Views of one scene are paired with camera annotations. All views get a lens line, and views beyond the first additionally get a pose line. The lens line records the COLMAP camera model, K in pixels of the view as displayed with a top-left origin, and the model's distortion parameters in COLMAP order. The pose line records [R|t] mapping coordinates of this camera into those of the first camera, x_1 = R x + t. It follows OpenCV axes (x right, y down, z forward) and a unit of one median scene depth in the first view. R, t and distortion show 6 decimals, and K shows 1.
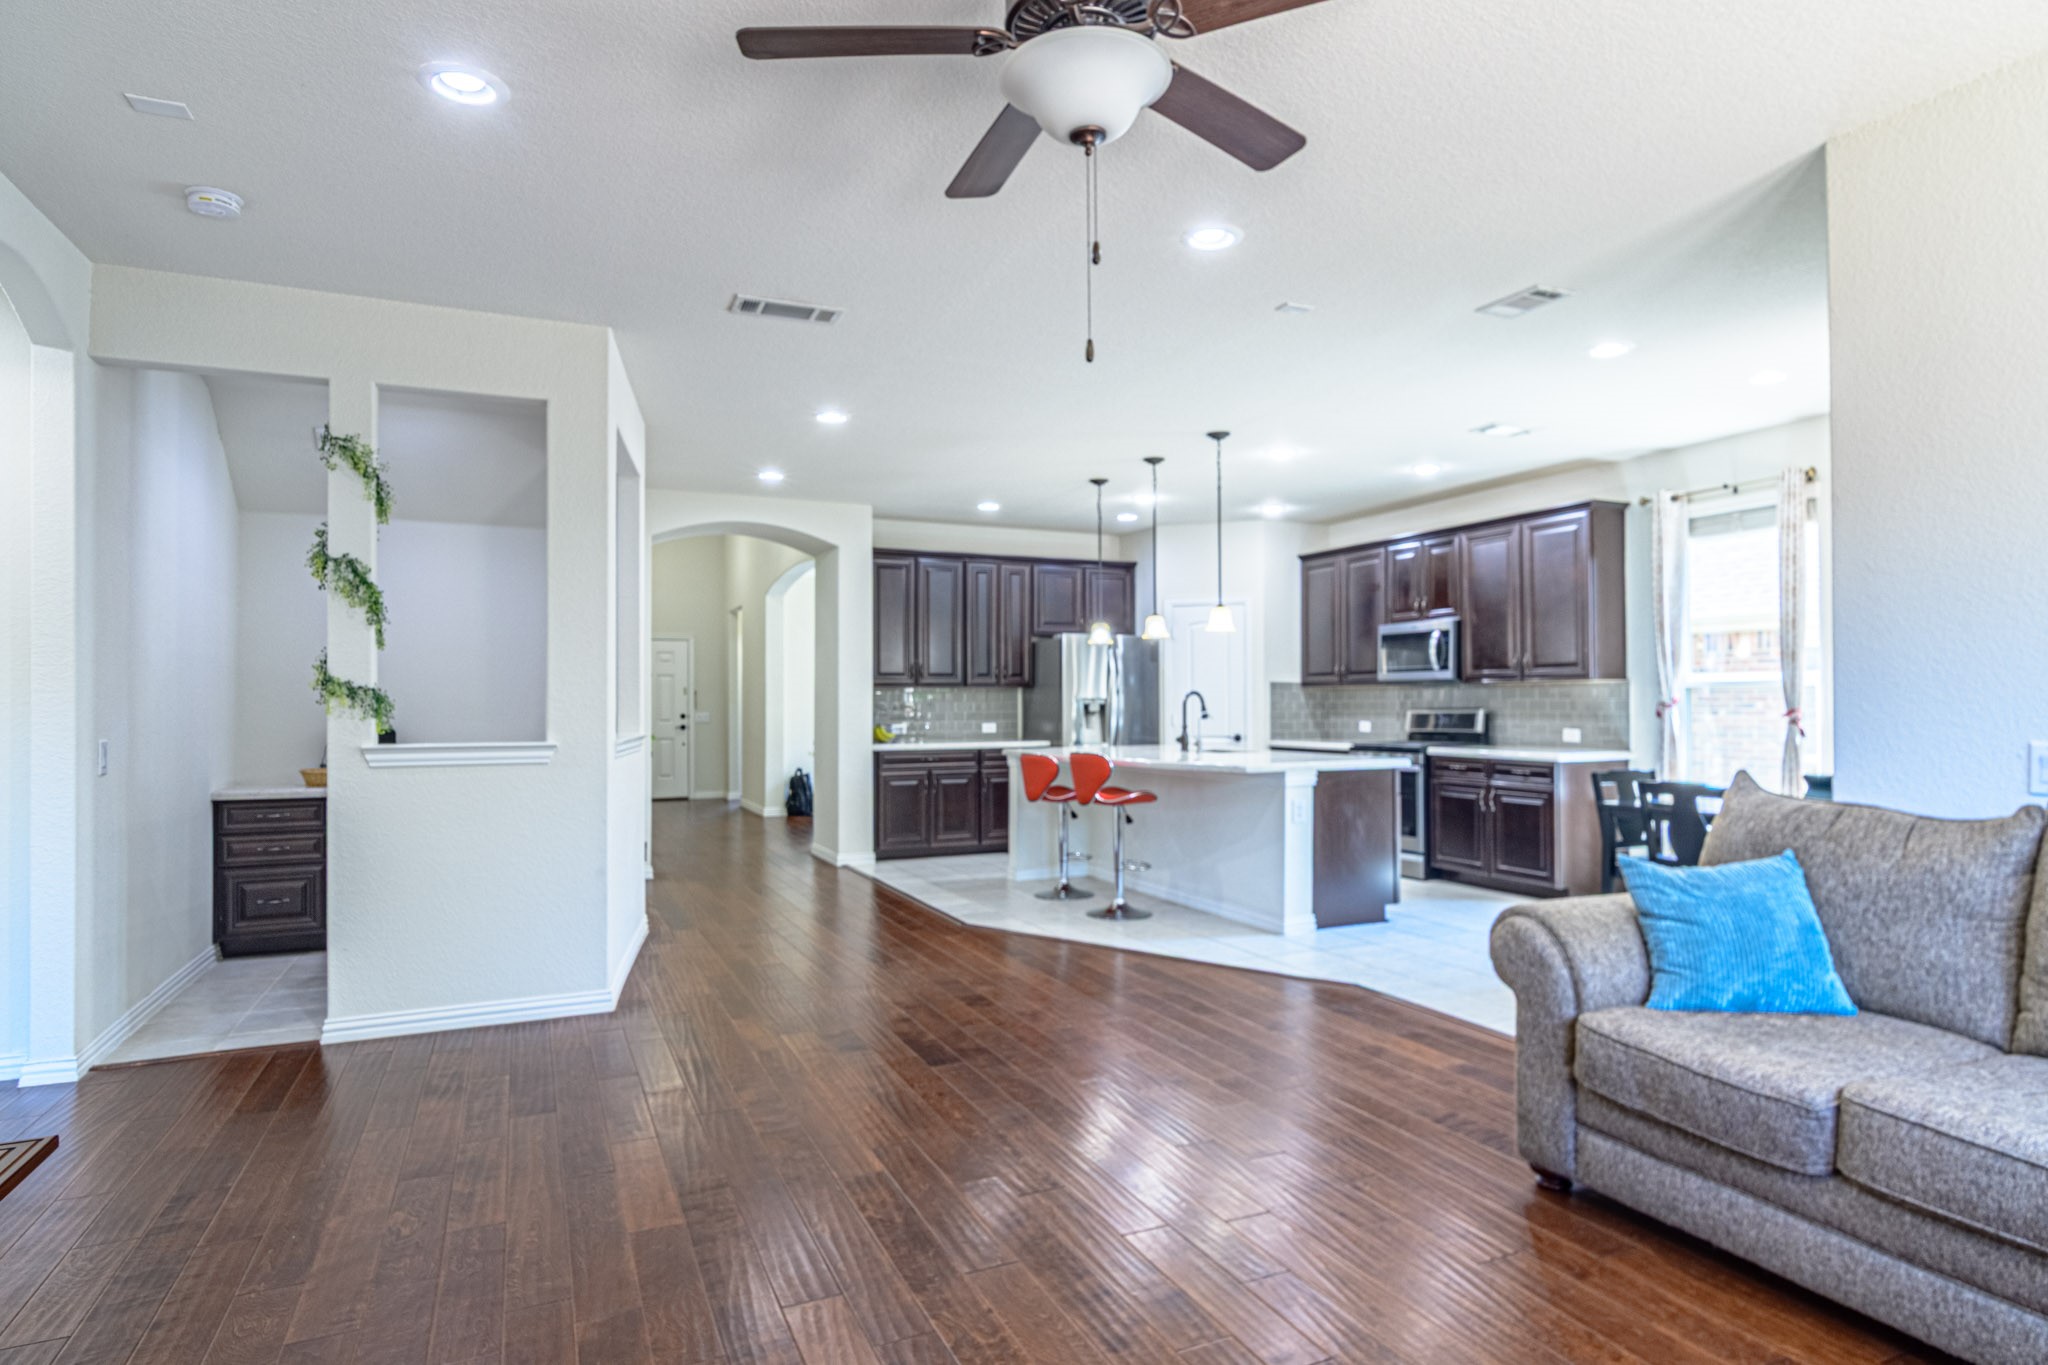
lens RADIAL K [[1132.5, 0, 1057.5], [0, 1132.5, 699.9], [0, 0, 1]] dist [-0.020789, 0.000097]
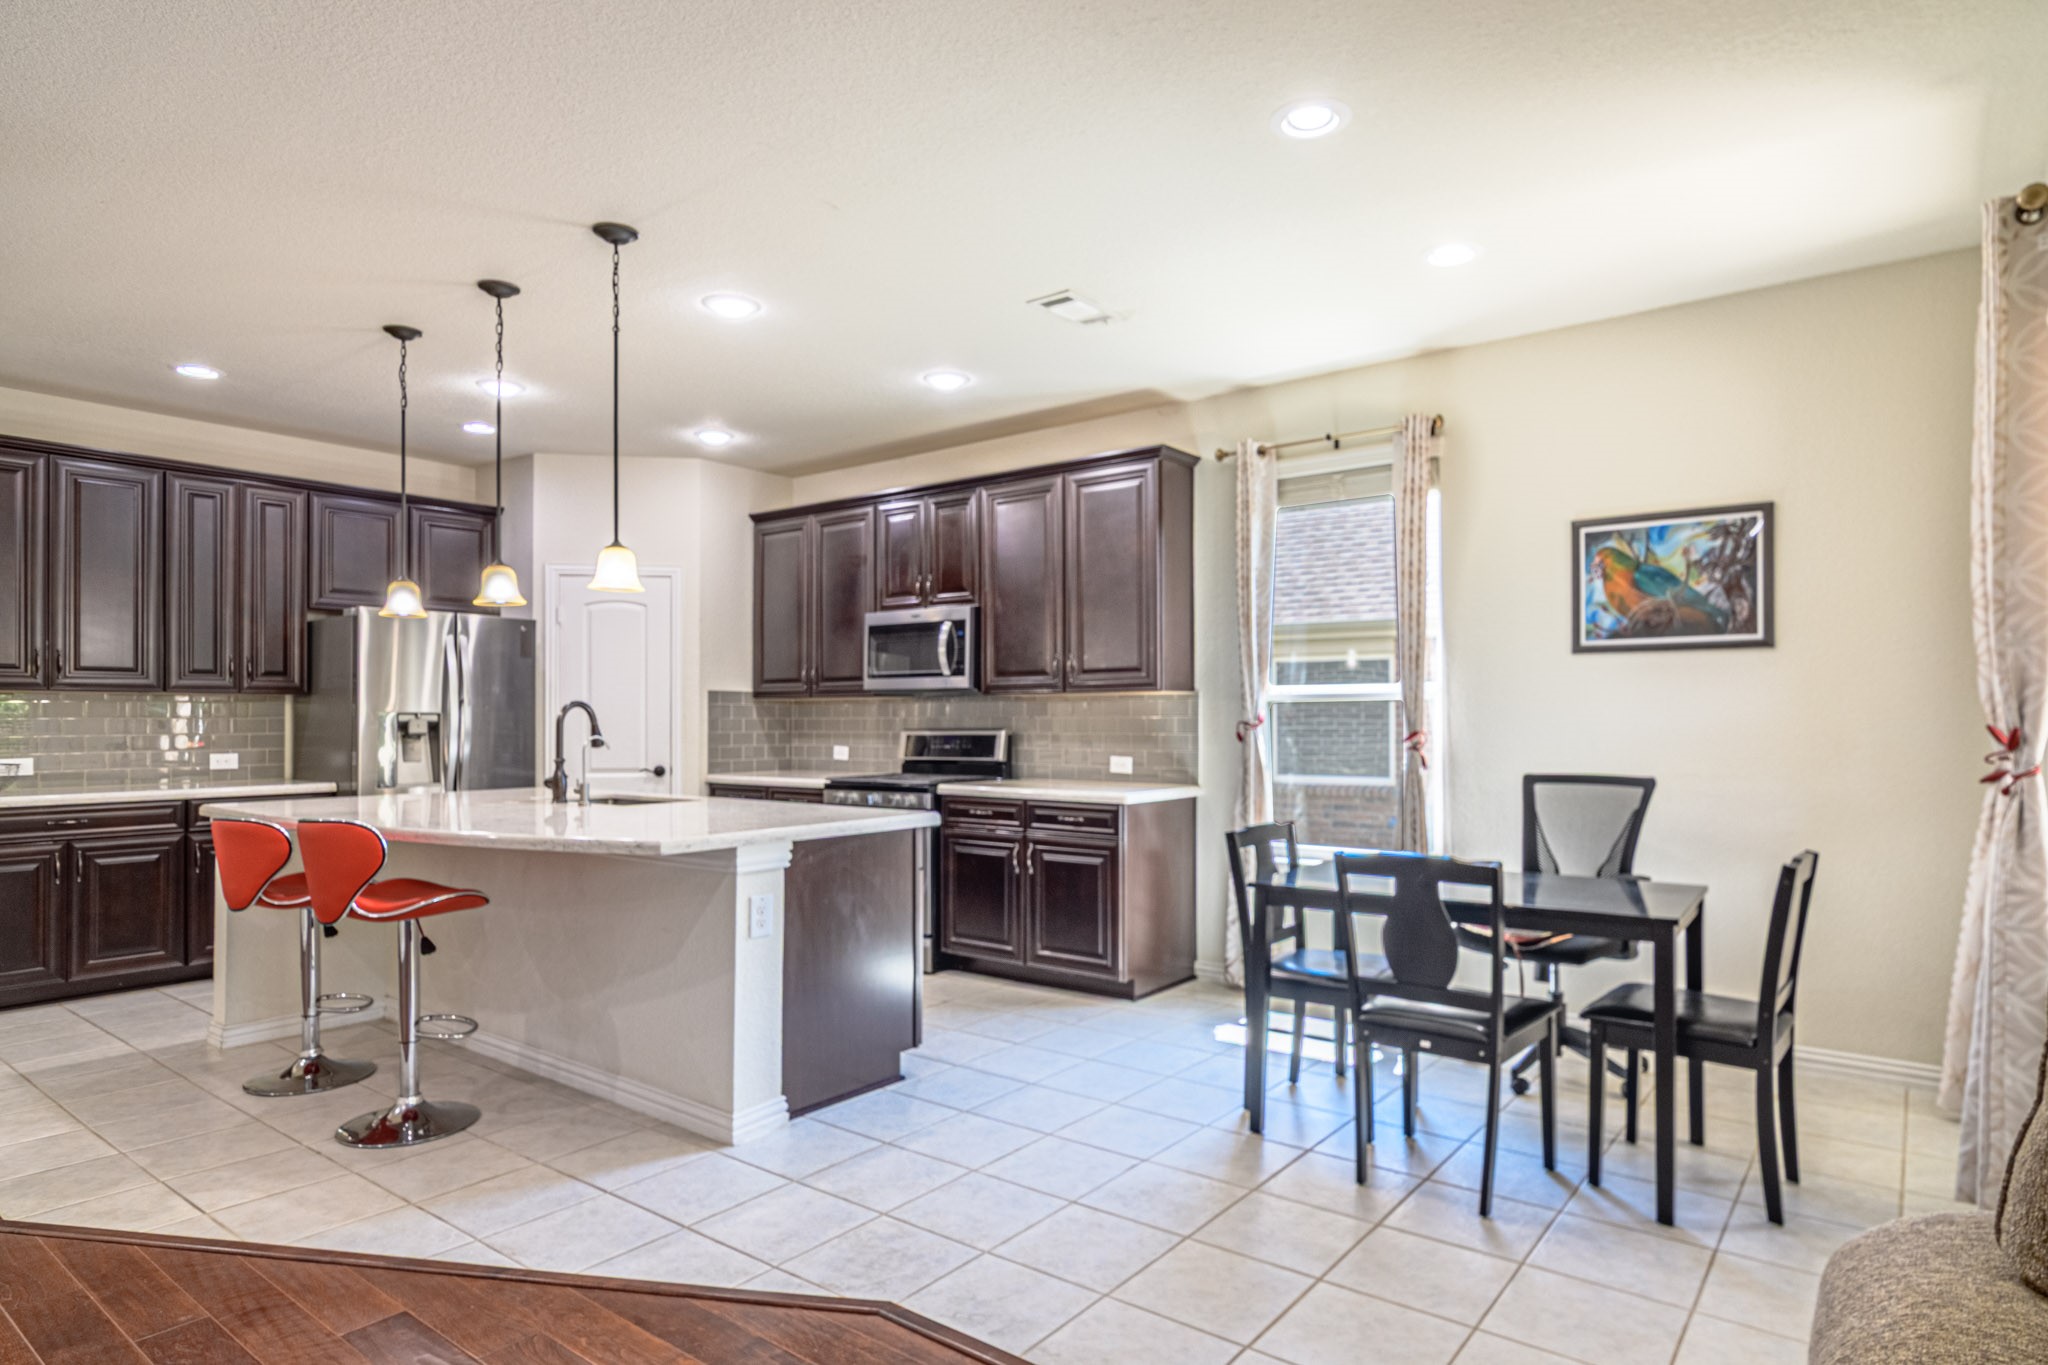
lens RADIAL K [[1169.3, 0, 1071.0], [0, 1169.3, 707.5], [0, 0, 1]] dist [0.000203, 0.000398]
pose [[0.883900, 0.007164, 0.467622, 0.058162], [-0.003592, 0.999957, -0.008530, -0.000068], [-0.467663, 0.005860, 0.883887, 0.309699]]
